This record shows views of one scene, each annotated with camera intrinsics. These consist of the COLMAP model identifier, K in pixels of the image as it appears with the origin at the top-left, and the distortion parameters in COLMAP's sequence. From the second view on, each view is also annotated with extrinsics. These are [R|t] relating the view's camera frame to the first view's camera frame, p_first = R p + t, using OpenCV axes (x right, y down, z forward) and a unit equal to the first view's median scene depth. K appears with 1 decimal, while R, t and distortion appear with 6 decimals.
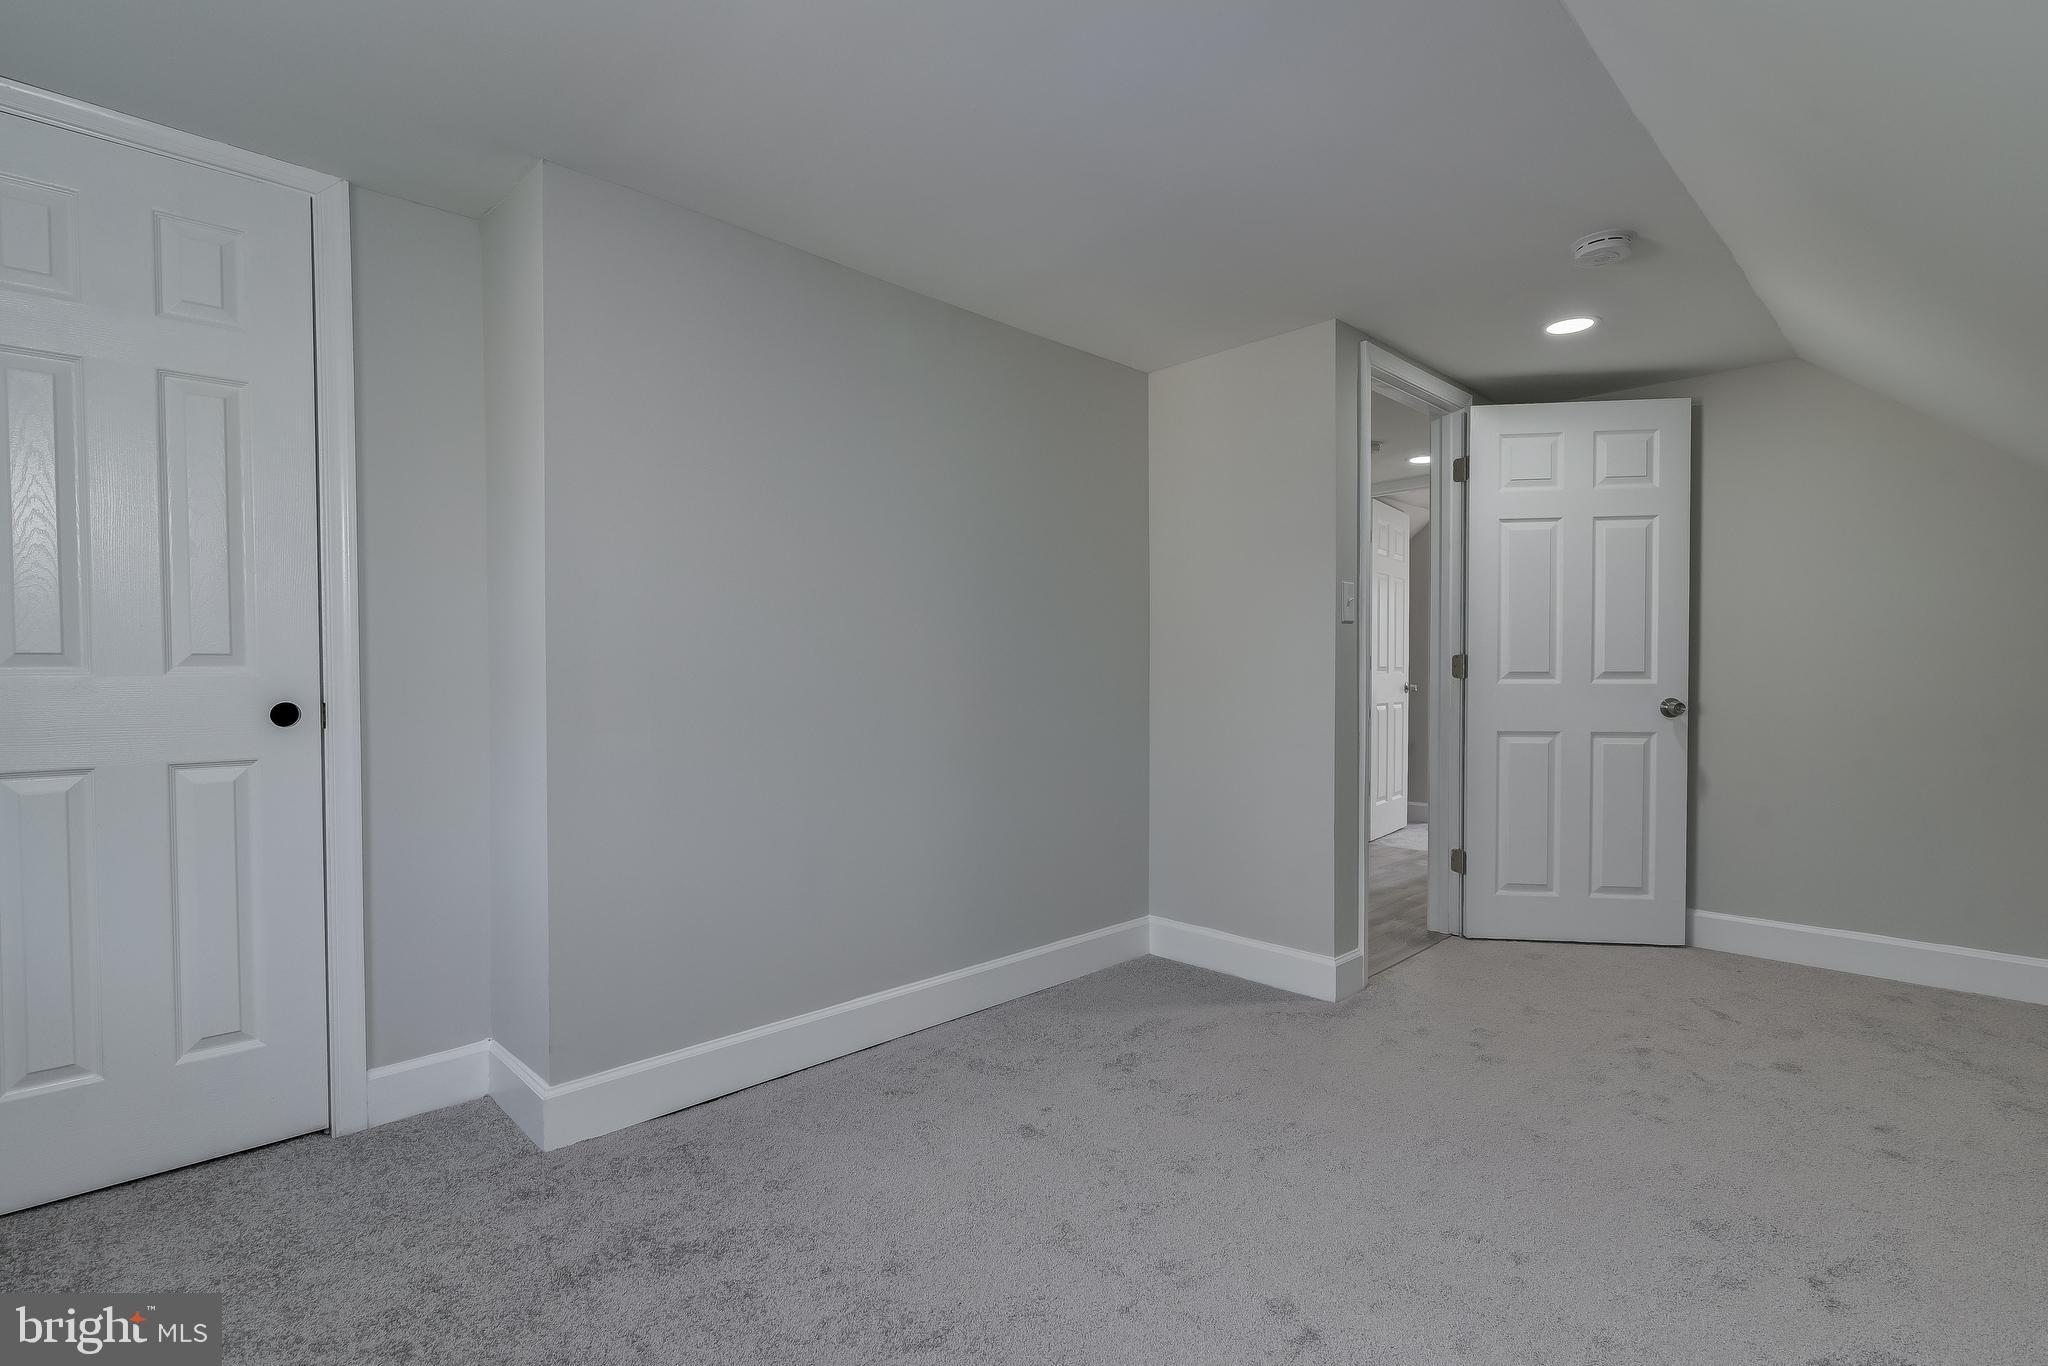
lens RADIAL K [[991.6, 0, 1003.4], [0, 991.6, 685.9], [0, 0, 1]] dist [-0.003367, 0.000157]
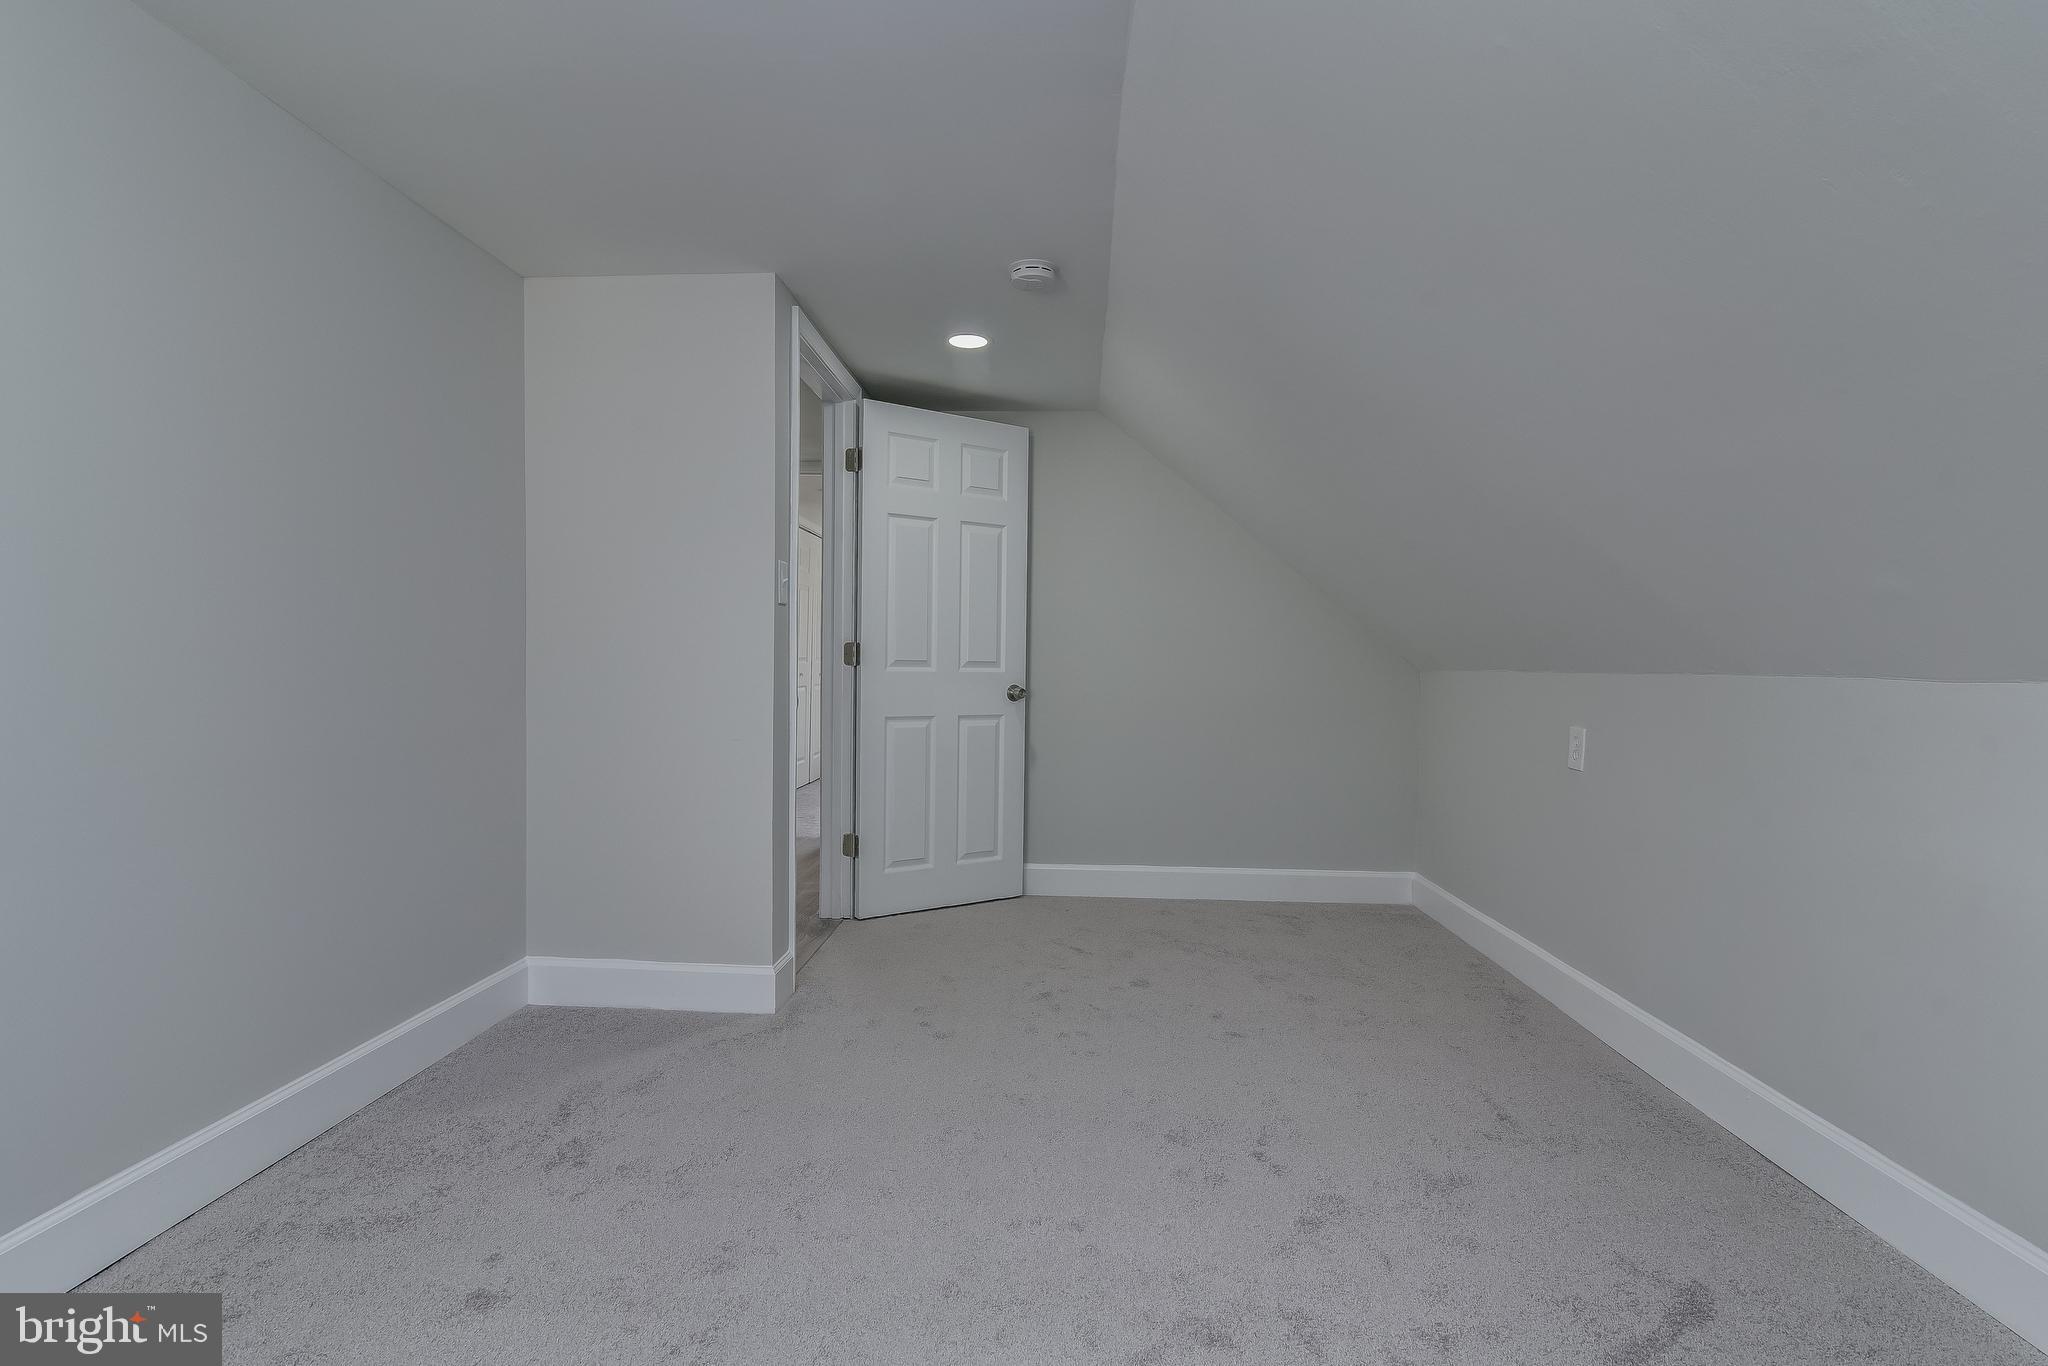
lens RADIAL K [[991.6, 0, 1027.9], [0, 991.6, 685.8], [0, 0, 1]] dist [-0.003367, 0.000157]
pose [[0.721658, -0.002775, 0.692244, -0.118389], [-0.006251, 0.999925, 0.010526, 0.001471], [-0.692221, -0.011923, 0.721587, 0.149318]]
